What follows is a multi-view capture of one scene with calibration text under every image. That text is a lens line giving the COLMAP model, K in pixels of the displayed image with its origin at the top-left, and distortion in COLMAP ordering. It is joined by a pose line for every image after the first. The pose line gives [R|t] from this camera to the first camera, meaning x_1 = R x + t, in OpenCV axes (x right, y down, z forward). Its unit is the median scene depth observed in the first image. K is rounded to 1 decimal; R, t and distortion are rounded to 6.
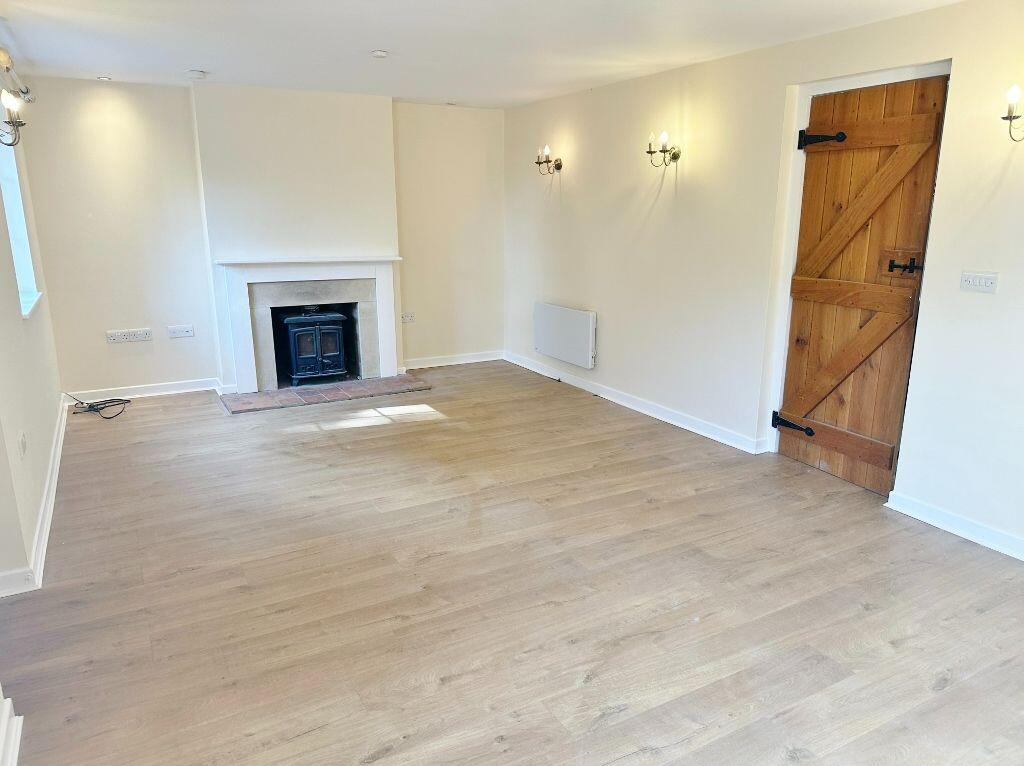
lens RADIAL K [[717.7, 0, 512.4], [0, 717.7, 385.7], [0, 0, 1]] dist [0.058836, -0.025655]
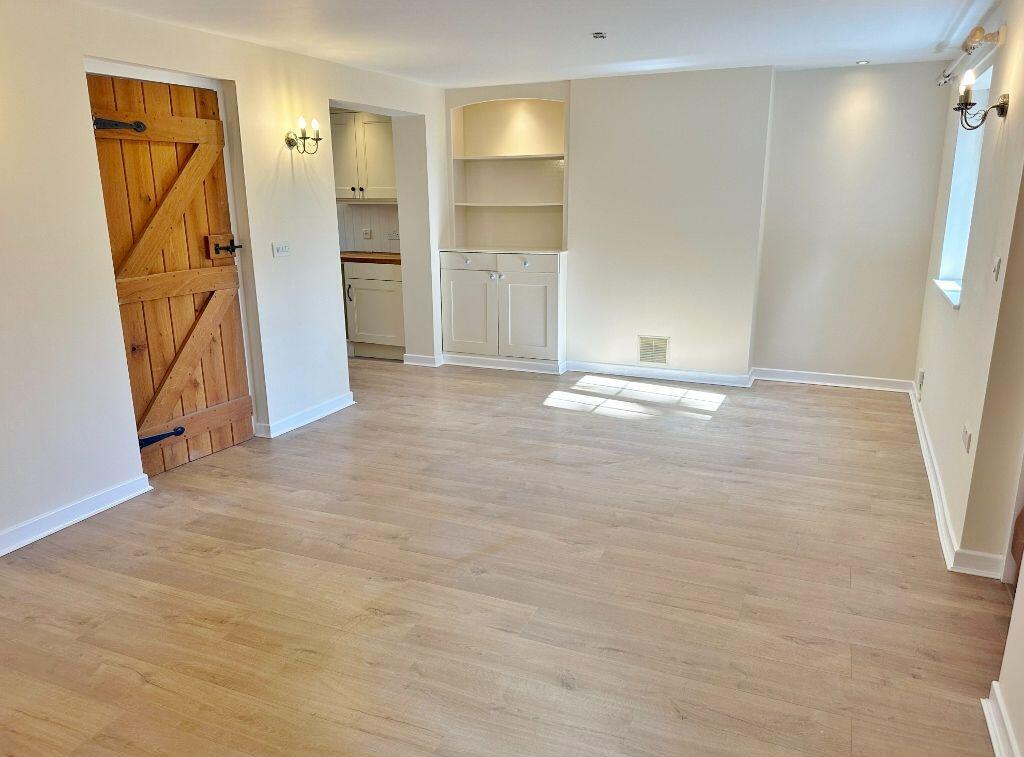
lens RADIAL K [[717.7, 0, 519.0], [0, 717.7, 377.7], [0, 0, 1]] dist [0.058836, -0.025655]
pose [[-0.600465, -0.199242, 0.774431, -0.695734], [0.208812, 0.895792, 0.392370, -0.332081], [-0.771906, 0.397315, -0.496288, 1.278251]]
